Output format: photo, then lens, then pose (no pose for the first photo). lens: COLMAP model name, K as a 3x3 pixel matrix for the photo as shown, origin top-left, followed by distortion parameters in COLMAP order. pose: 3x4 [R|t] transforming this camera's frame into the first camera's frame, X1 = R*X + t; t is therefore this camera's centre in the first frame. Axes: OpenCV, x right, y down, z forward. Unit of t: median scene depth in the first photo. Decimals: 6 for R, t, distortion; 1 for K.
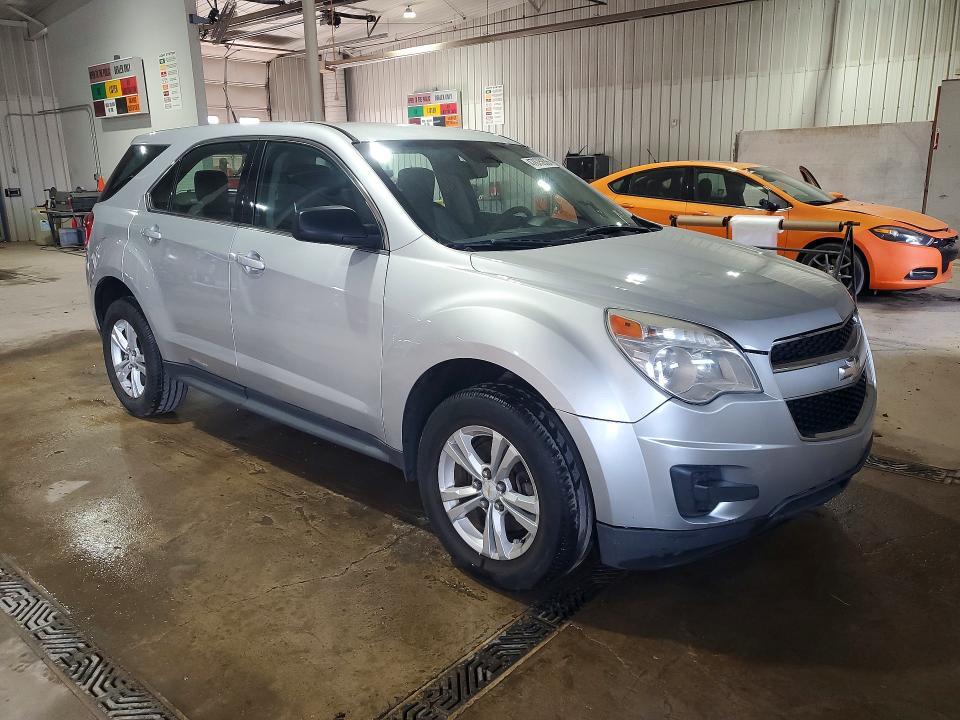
lens RADIAL K [[757.9, 0, 484.4], [0, 757.9, 363.6], [0, 0, 1]] dist [0.020292, 0.000391]
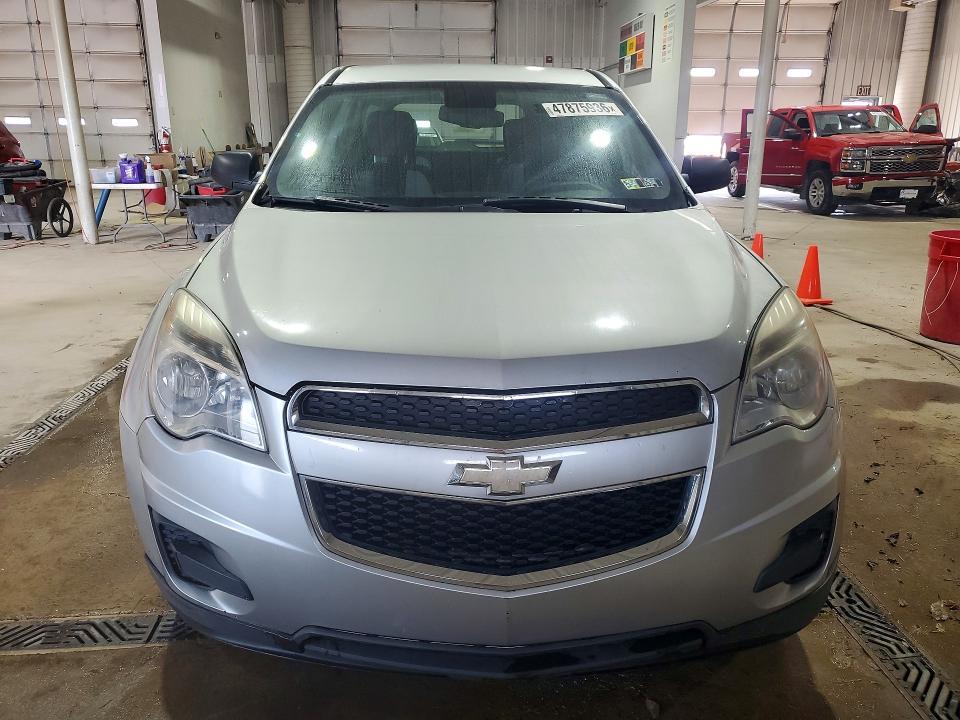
lens RADIAL K [[757.9, 0, 481.8], [0, 757.9, 352.6], [0, 0, 1]] dist [0.020292, 0.000391]
pose [[0.692708, 0.222279, -0.686111, 0.187926], [-0.196323, 0.973513, 0.117178, -0.032404], [0.693983, 0.053529, 0.717998, 0.131767]]
